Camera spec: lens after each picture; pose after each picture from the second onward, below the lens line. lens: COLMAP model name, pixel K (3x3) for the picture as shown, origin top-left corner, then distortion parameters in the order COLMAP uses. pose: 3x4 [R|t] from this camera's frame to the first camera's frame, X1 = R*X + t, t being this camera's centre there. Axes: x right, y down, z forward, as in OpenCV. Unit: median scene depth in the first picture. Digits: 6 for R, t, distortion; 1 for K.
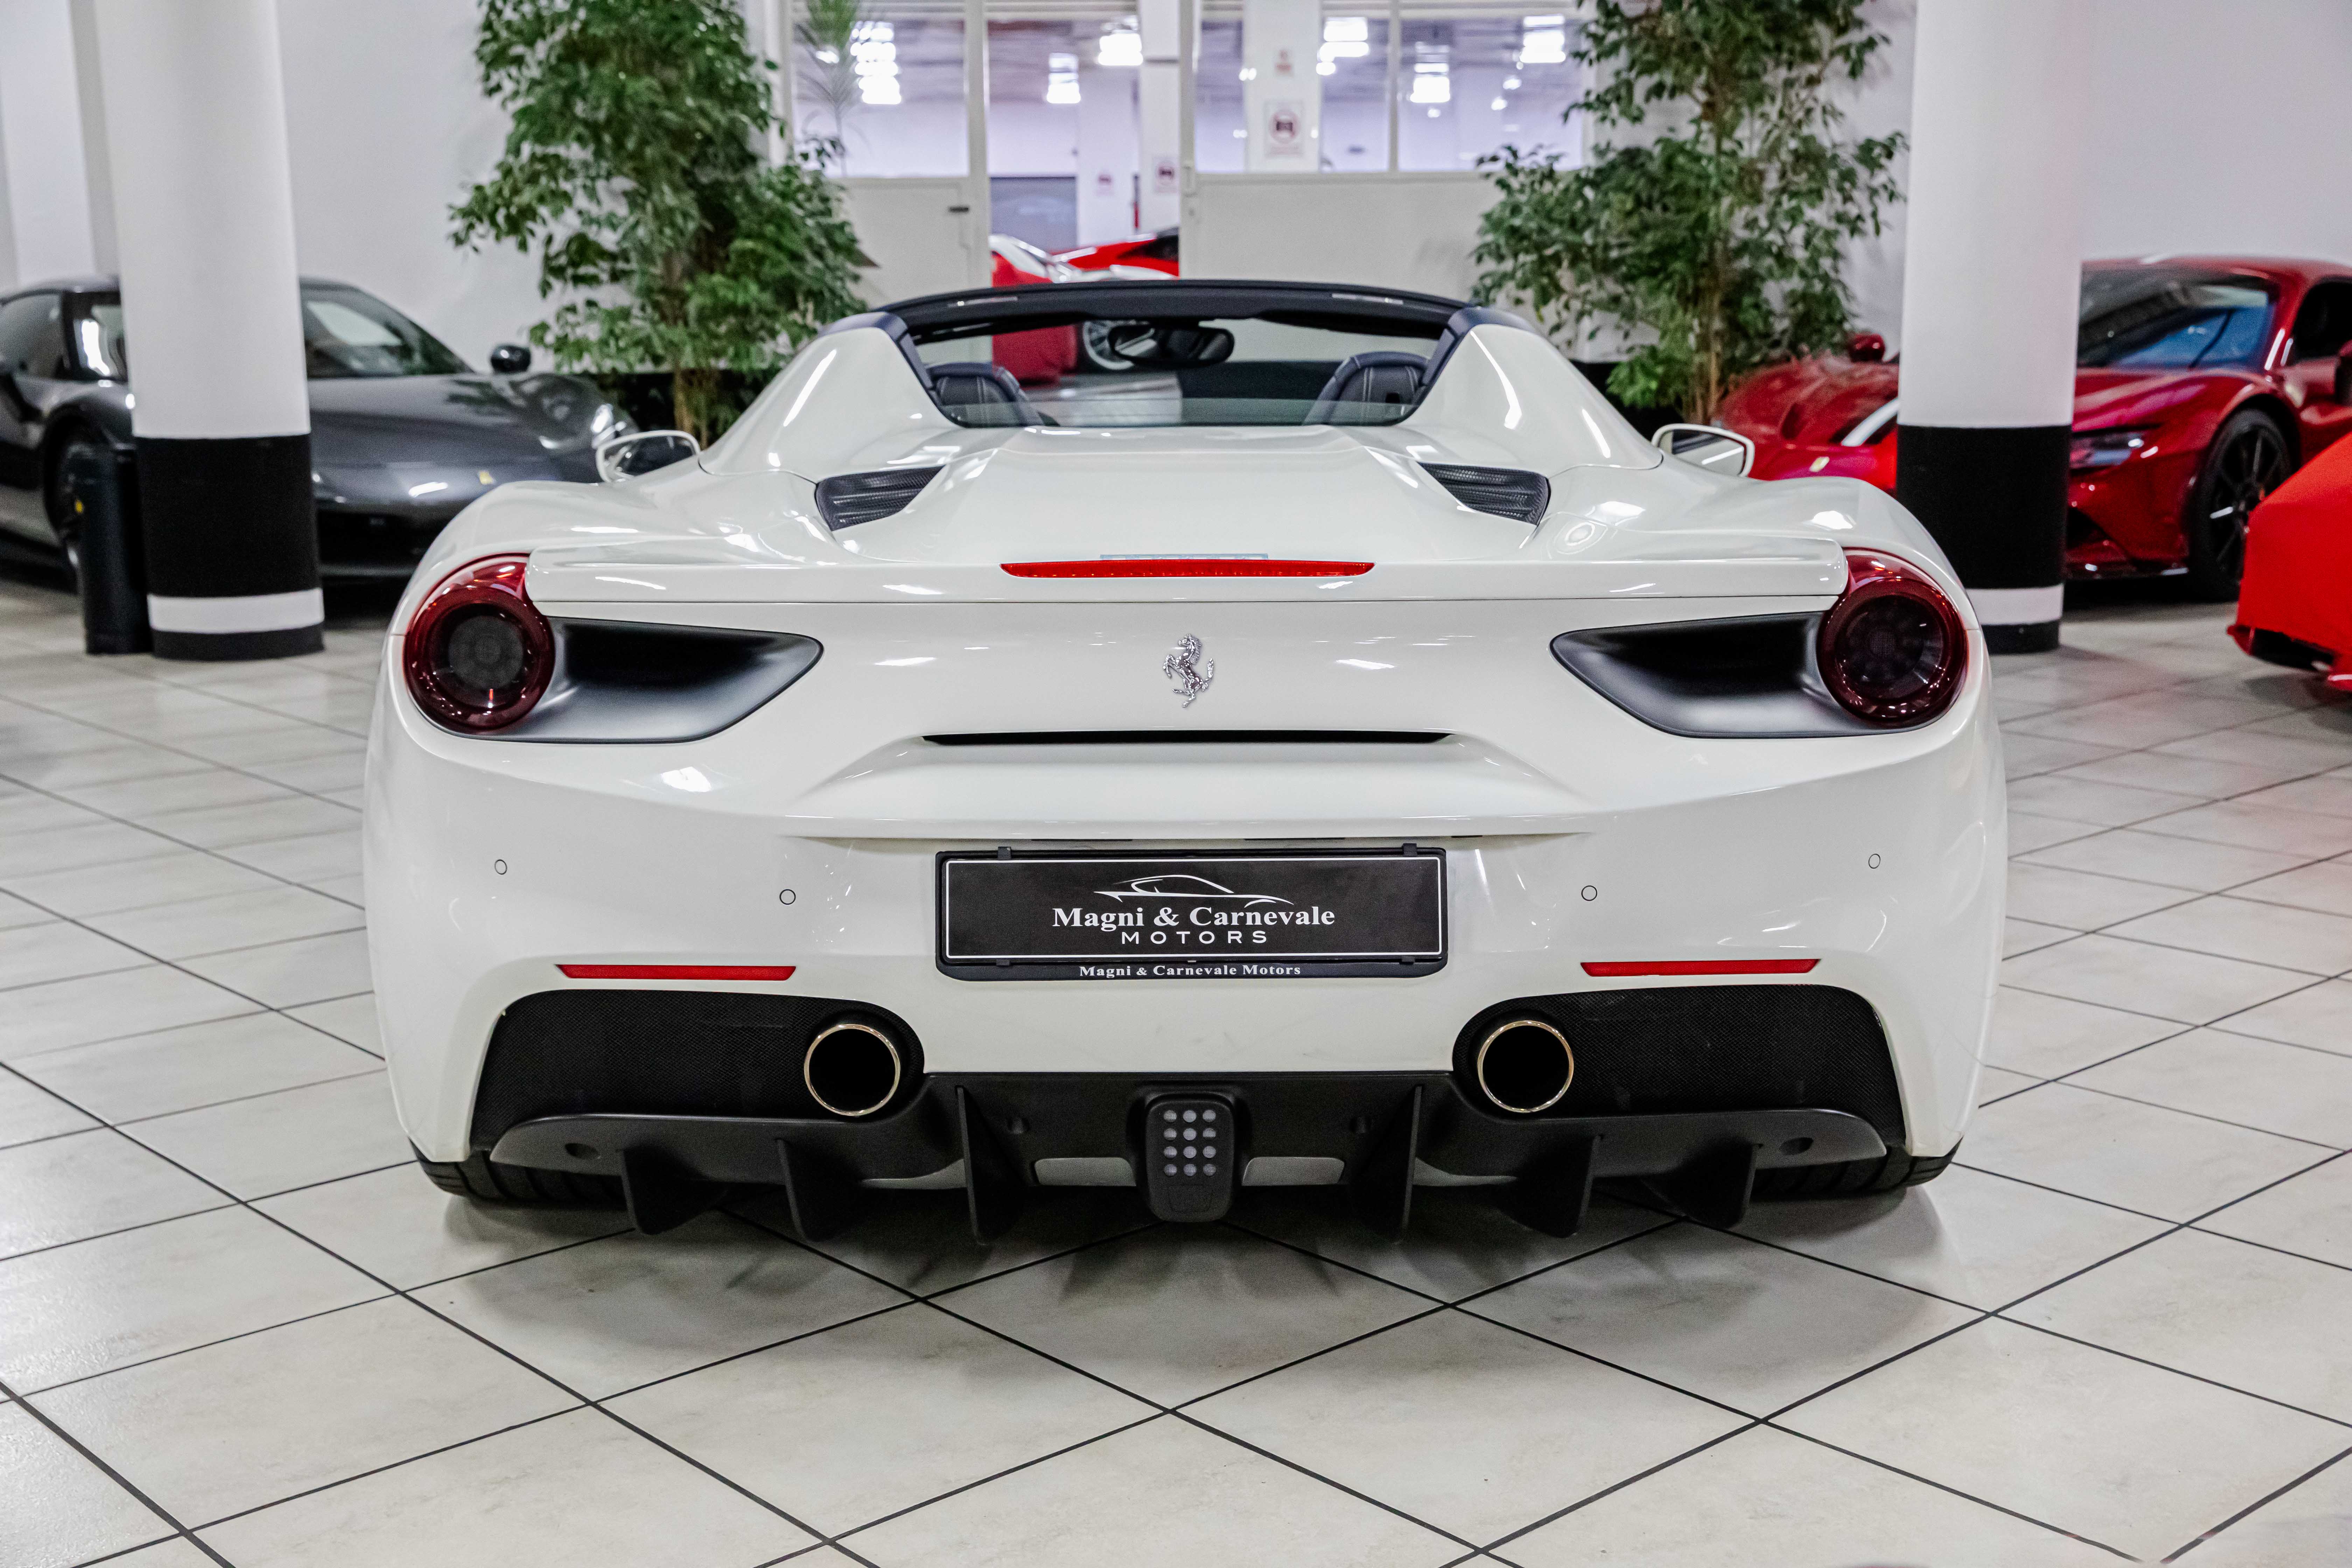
lens RADIAL K [[2756.6, 0, 1176.0], [0, 2756.6, 784.0], [0, 0, 1]] dist [0.055546, 0.000186]
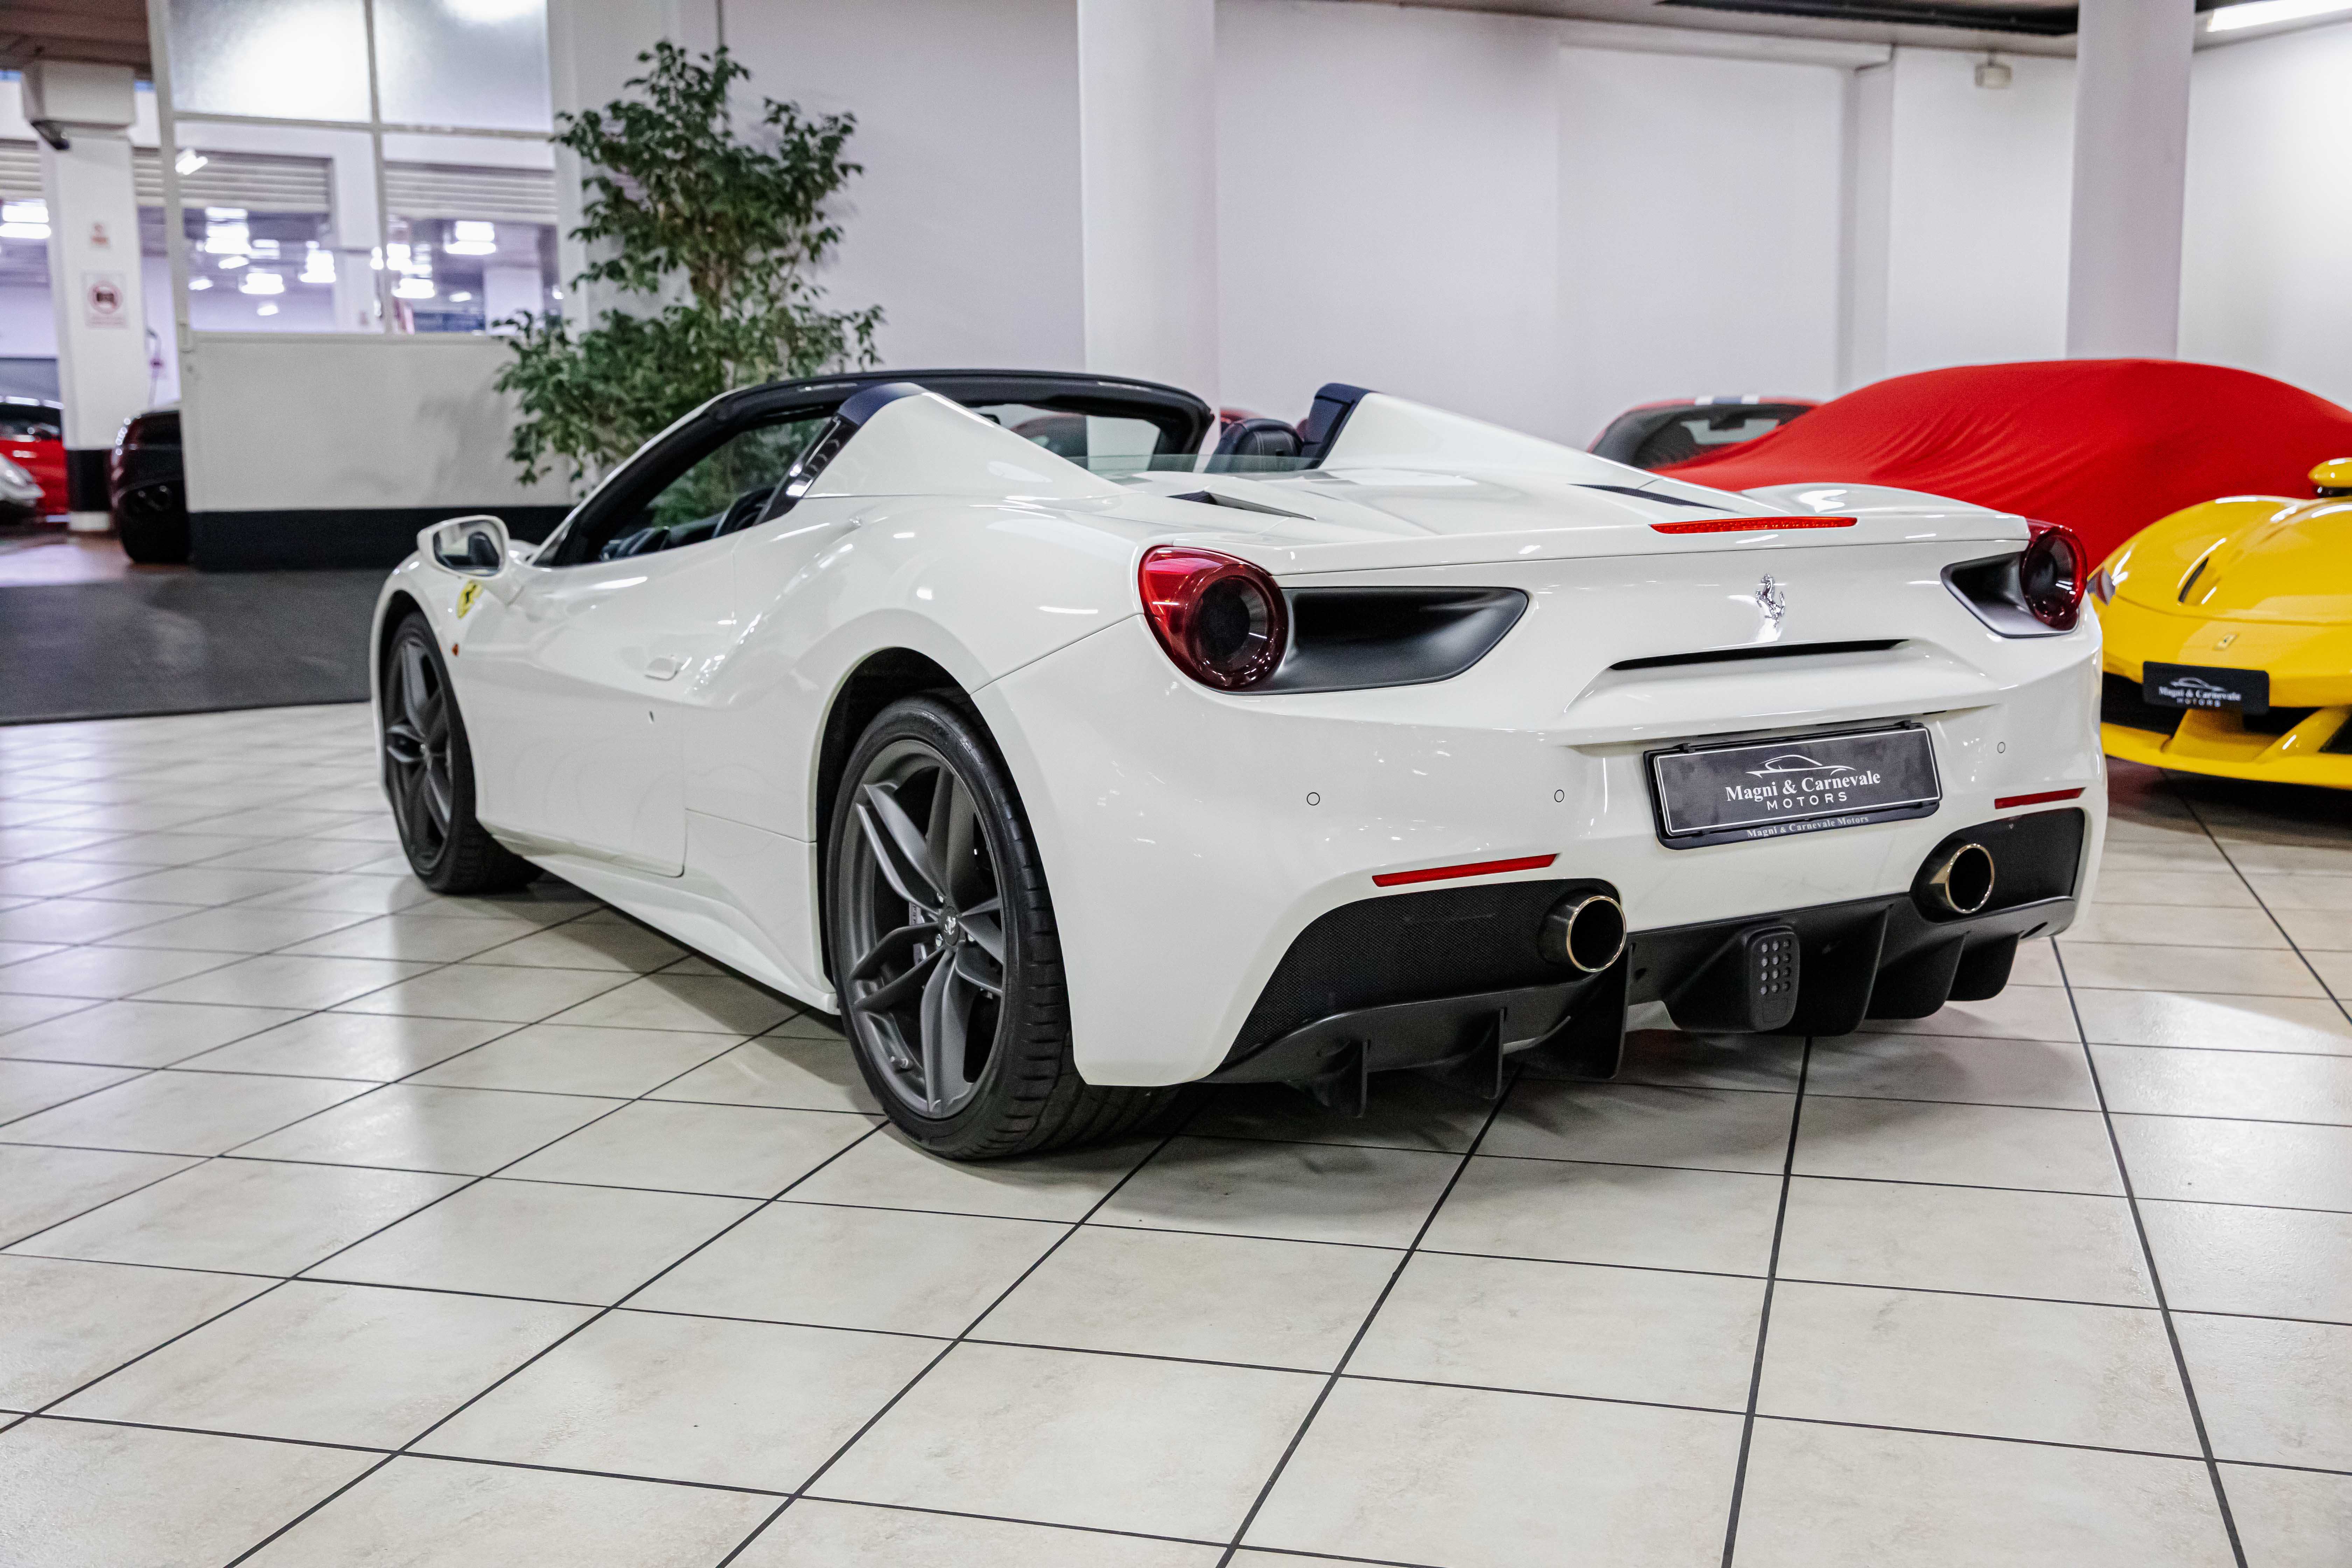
lens RADIAL K [[2512.2, 0, 1176.0], [0, 2512.2, 784.0], [0, 0, 1]] dist [-0.004352, 0.188214]
pose [[0.850633, -0.078018, 0.519940, -0.819481], [0.107592, 0.993831, -0.026896, 0.044820], [-0.514634, 0.078820, 0.853779, 0.126657]]
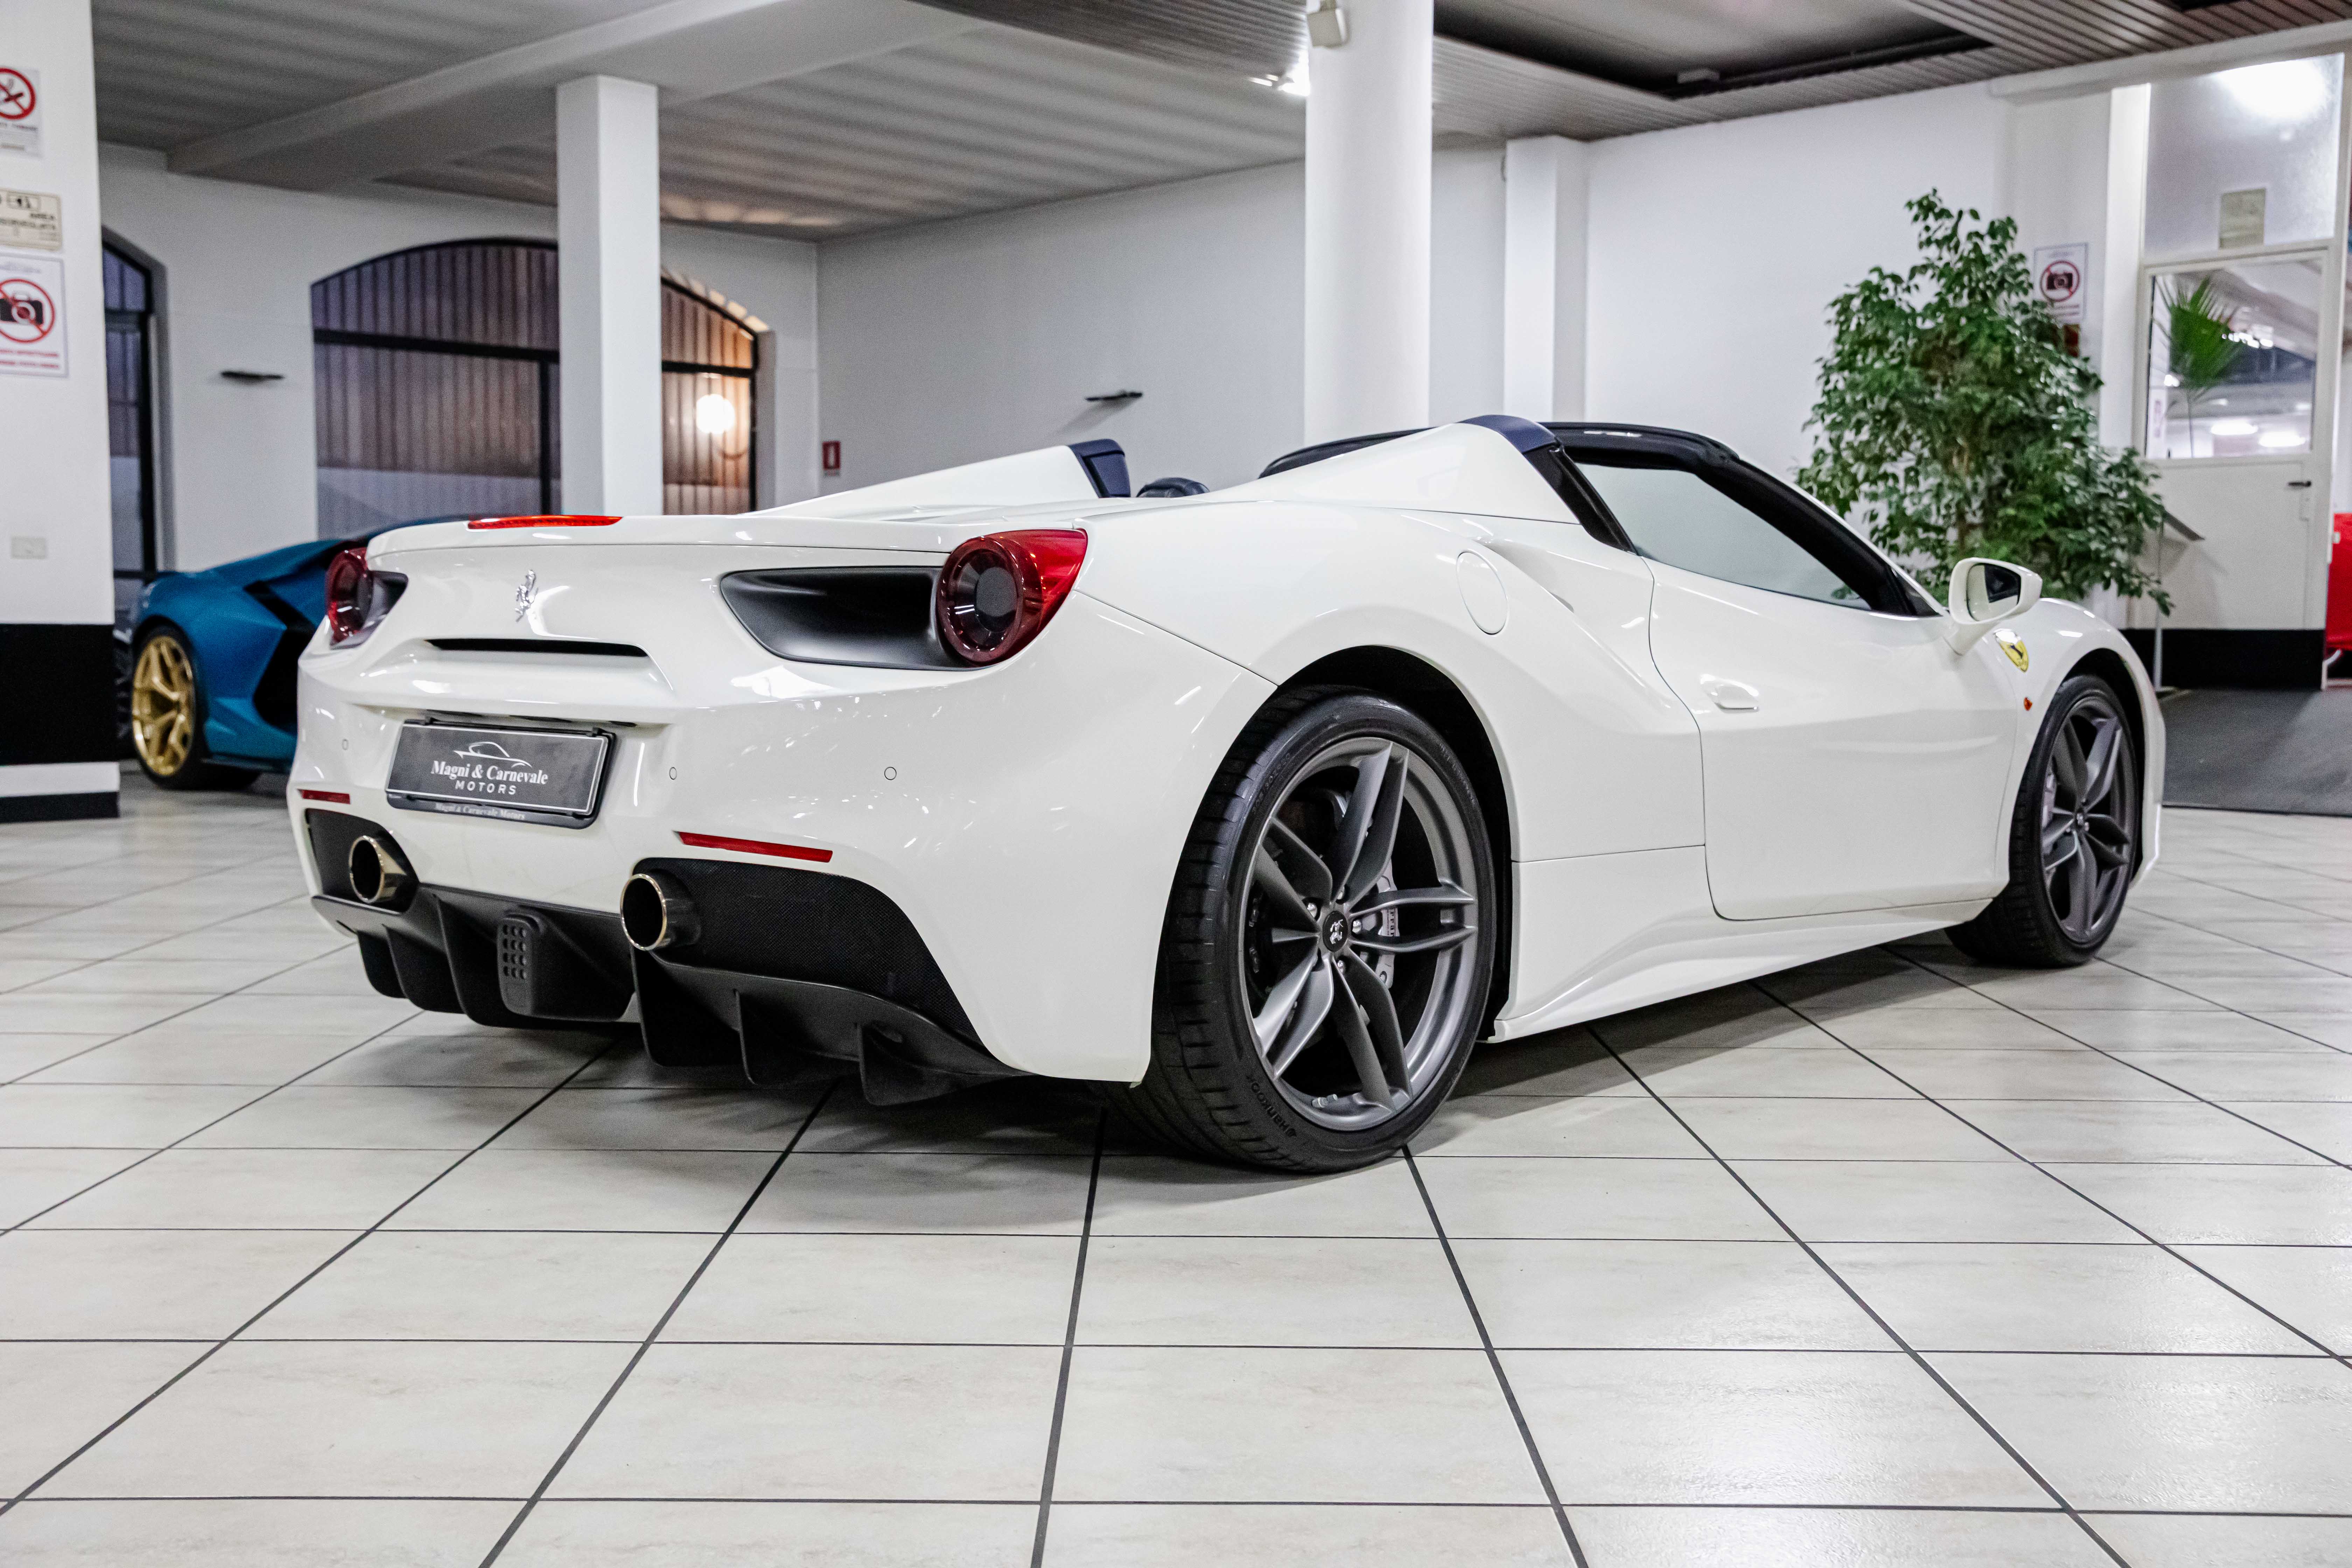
lens RADIAL K [[2384.9, 0, 1176.0], [0, 2384.9, 784.0], [0, 0, 1]] dist [0.013200, 0.016298]
pose [[0.735606, 0.059387, -0.674802, 0.984025], [-0.137714, 0.988458, -0.063132, 0.076632], [0.663264, 0.139370, 0.735294, 0.344211]]
